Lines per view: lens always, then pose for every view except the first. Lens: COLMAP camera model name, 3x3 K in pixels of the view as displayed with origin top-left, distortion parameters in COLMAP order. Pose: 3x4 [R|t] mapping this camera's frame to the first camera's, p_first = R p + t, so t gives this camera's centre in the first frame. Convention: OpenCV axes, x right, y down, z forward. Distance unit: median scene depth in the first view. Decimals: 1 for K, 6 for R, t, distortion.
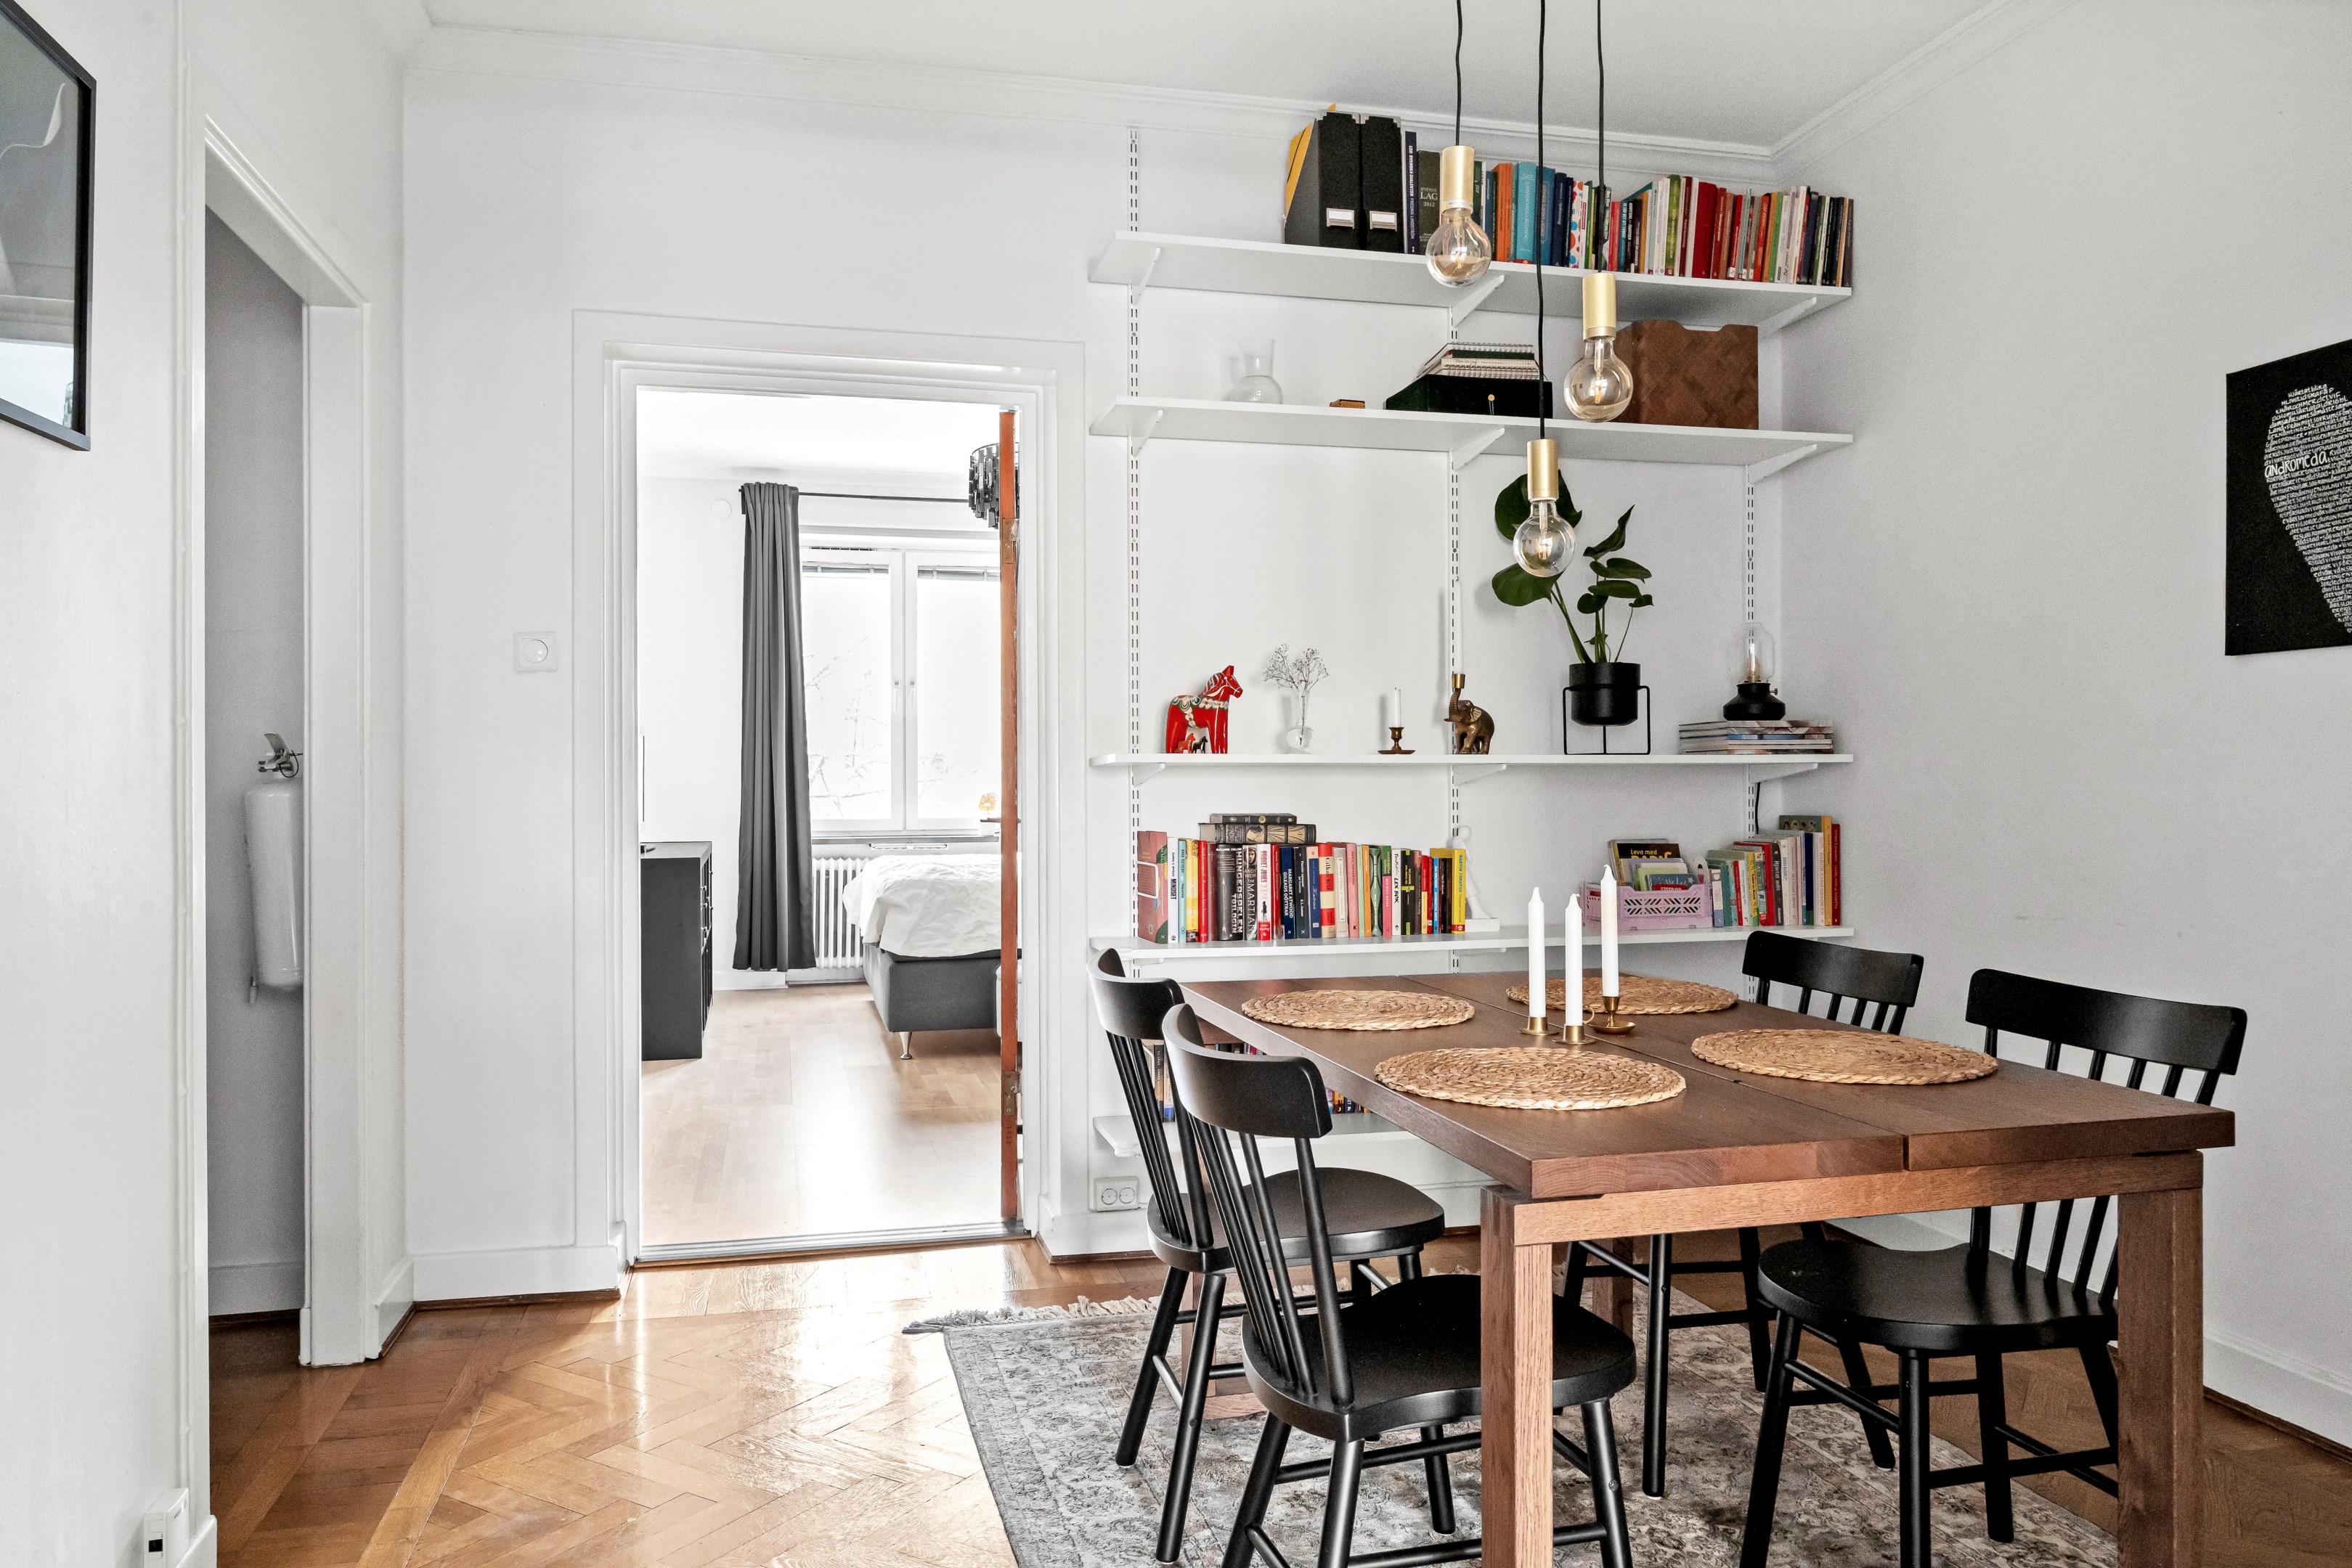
lens RADIAL K [[1636.9, 0, 1176.0], [0, 1636.9, 784.0], [0, 0, 1]] dist [-0.002767, -0.001760]
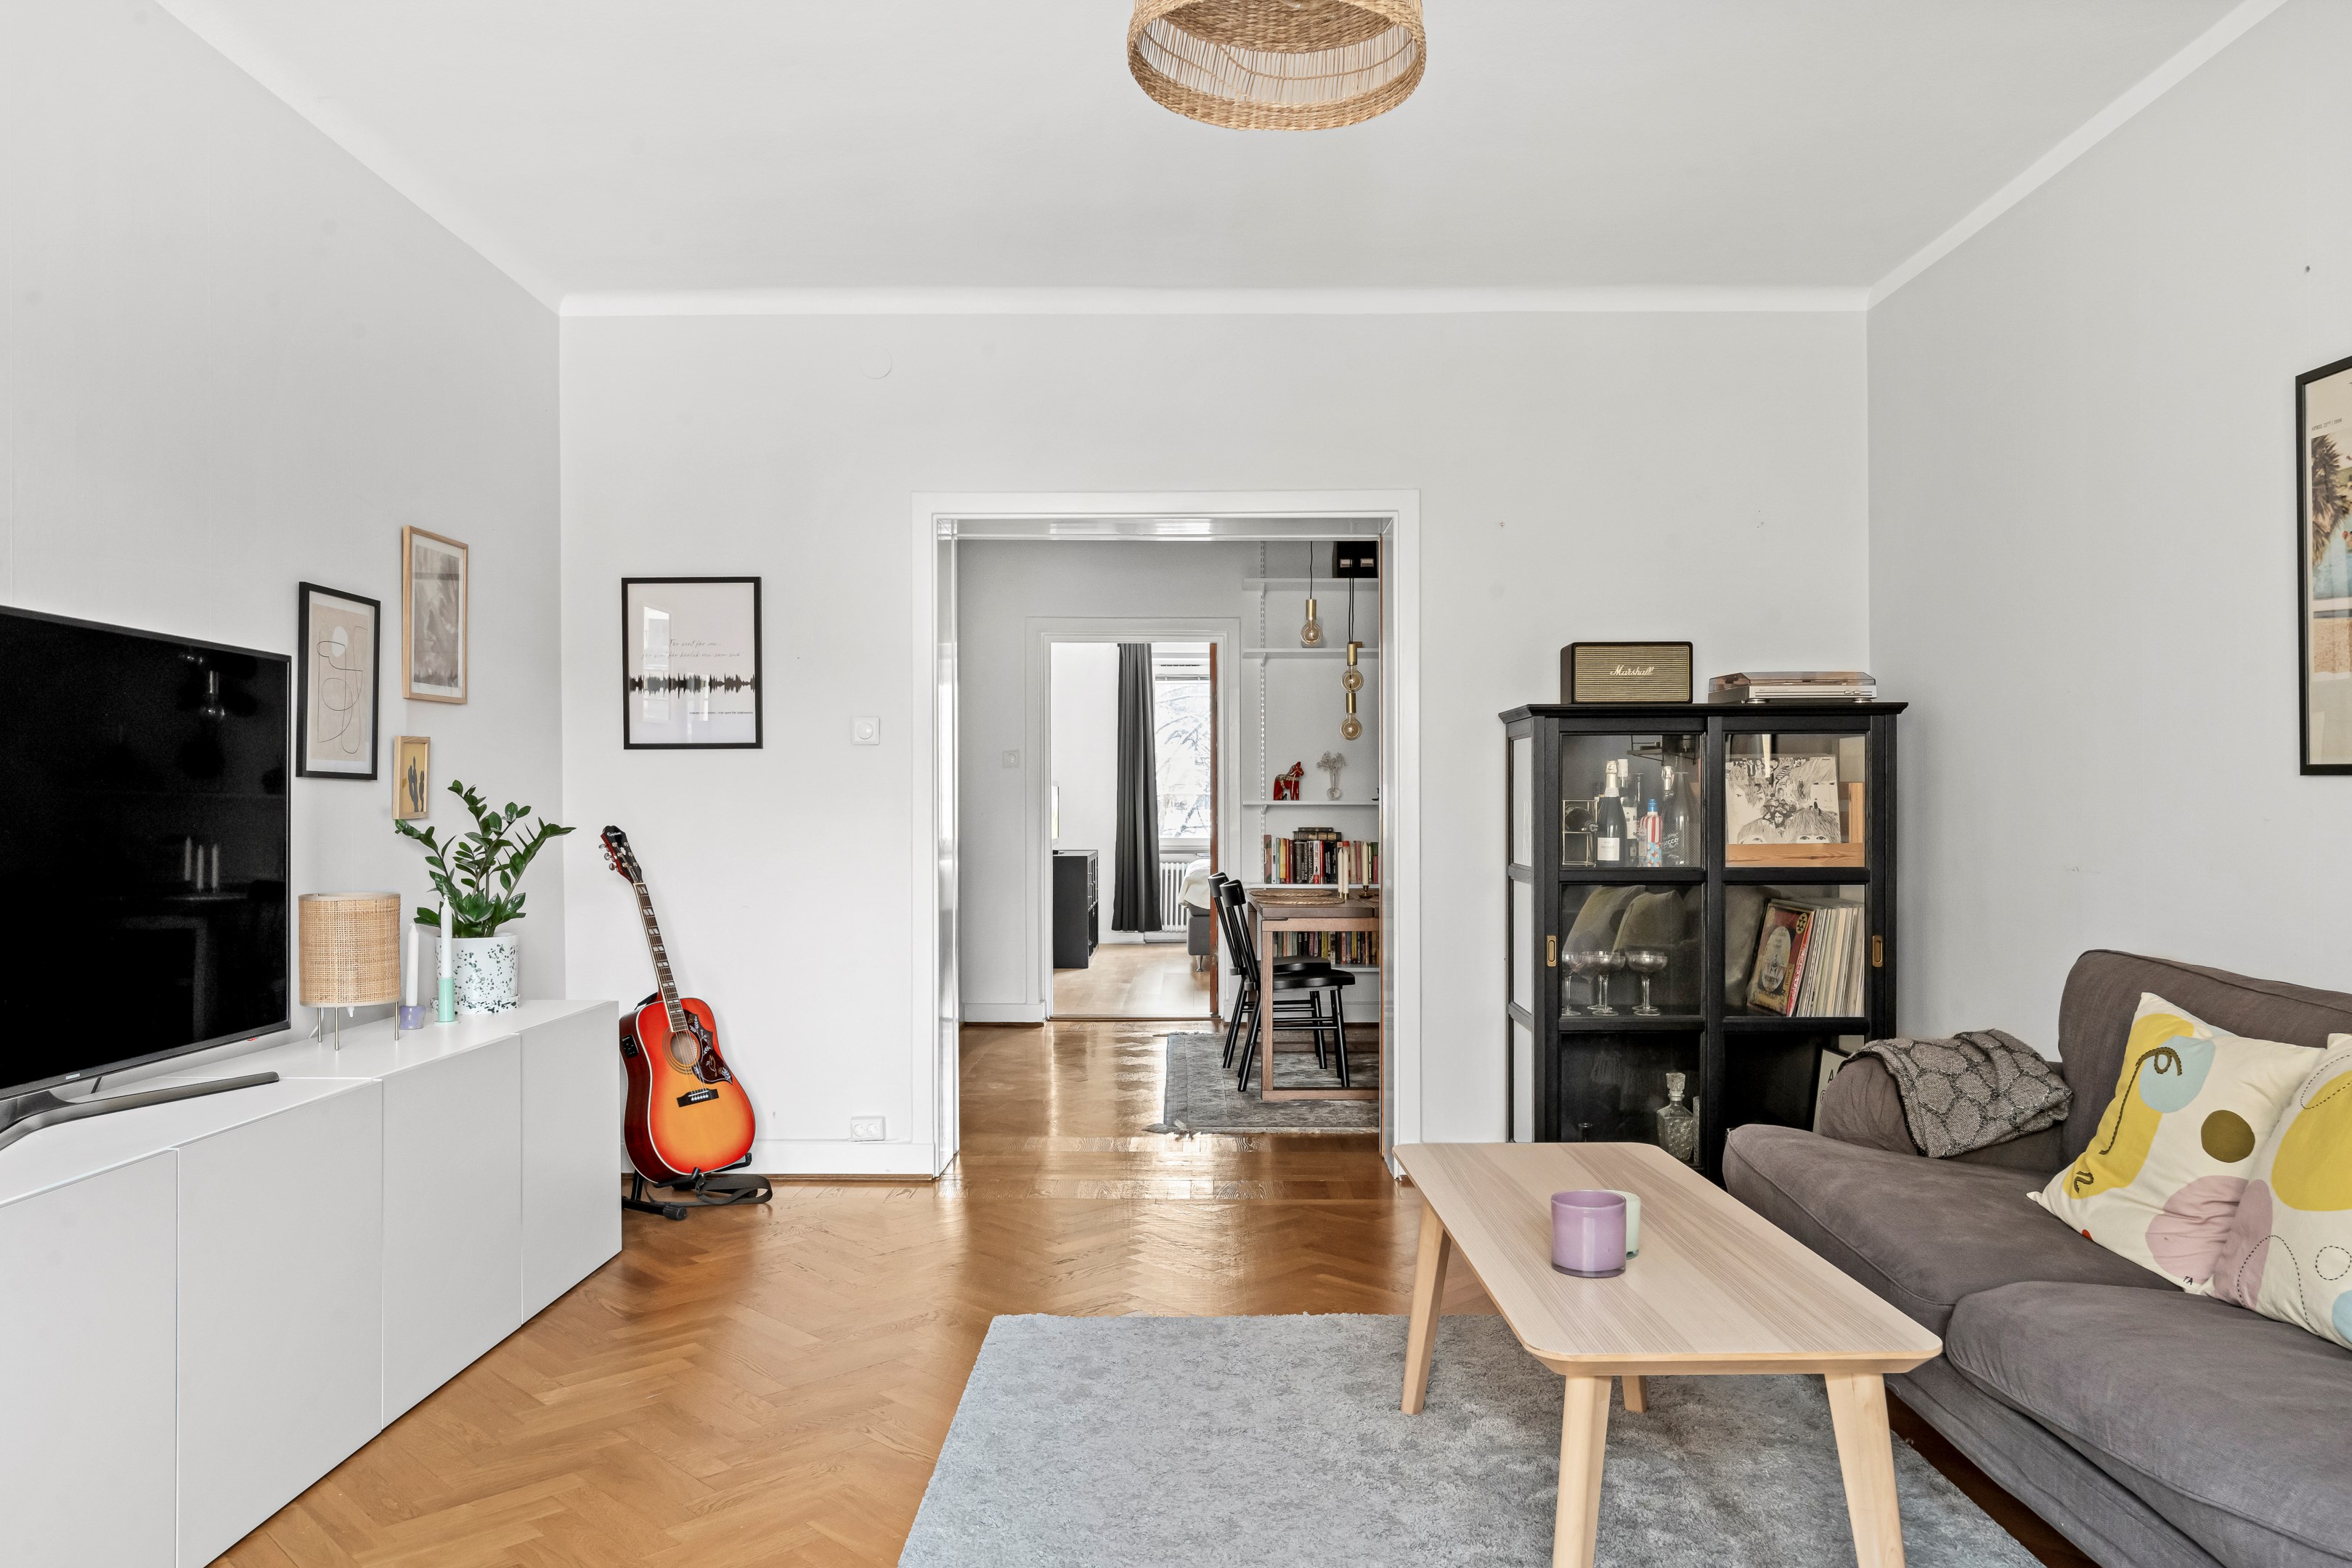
lens RADIAL K [[1636.9, 0, 1176.0], [0, 1636.9, 784.0], [0, 0, 1]] dist [-0.002767, -0.001760]
pose [[0.969415, -0.009392, -0.245246, 0.412740], [0.004643, 0.999790, -0.019936, 0.002769], [0.245382, 0.018187, 0.969256, -1.209838]]
